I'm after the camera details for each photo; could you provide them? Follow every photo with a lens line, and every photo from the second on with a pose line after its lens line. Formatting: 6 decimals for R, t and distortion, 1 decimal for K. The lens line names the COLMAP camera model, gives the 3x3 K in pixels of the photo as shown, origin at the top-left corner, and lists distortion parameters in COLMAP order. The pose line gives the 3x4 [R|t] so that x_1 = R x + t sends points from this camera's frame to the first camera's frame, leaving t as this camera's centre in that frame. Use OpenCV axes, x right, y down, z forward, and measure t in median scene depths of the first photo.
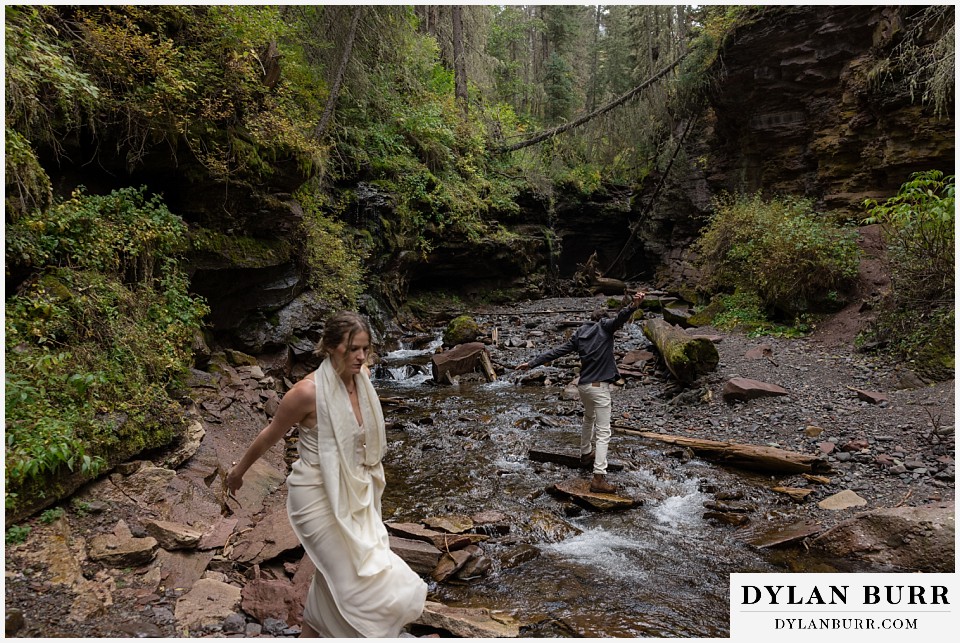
lens RADIAL K [[733.6, 0, 485.0], [0, 733.6, 321.5], [0, 0, 1]] dist [0.023499, 0.001457]
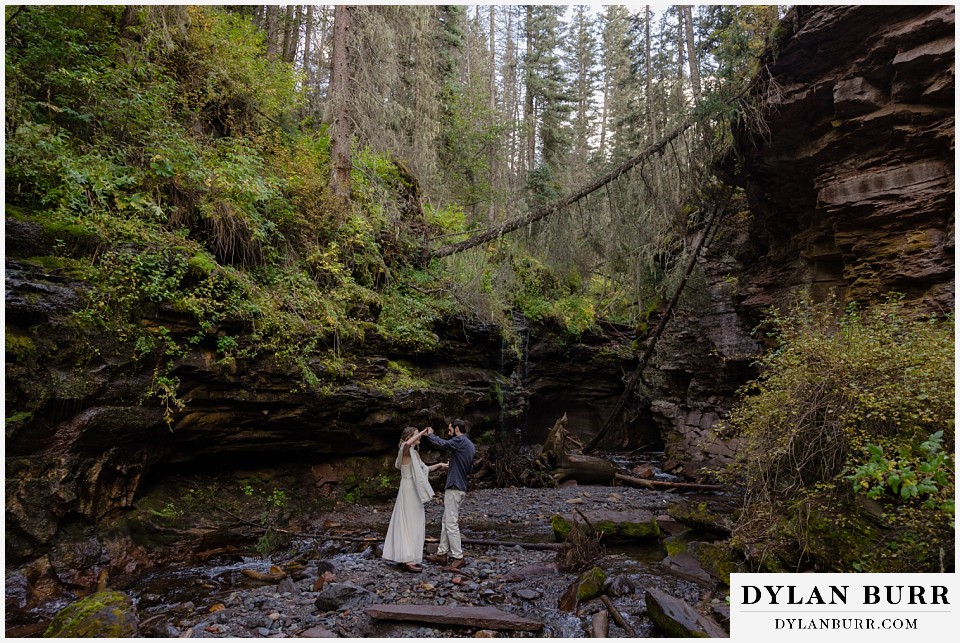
lens RADIAL K [[733.6, 0, 483.8], [0, 733.6, 329.3], [0, 0, 1]] dist [0.023499, 0.001457]
pose [[0.998662, 0.038189, -0.034876, 0.110962], [-0.044071, 0.981283, -0.187463, -0.049770], [0.027064, 0.188749, 0.981652, 0.396960]]
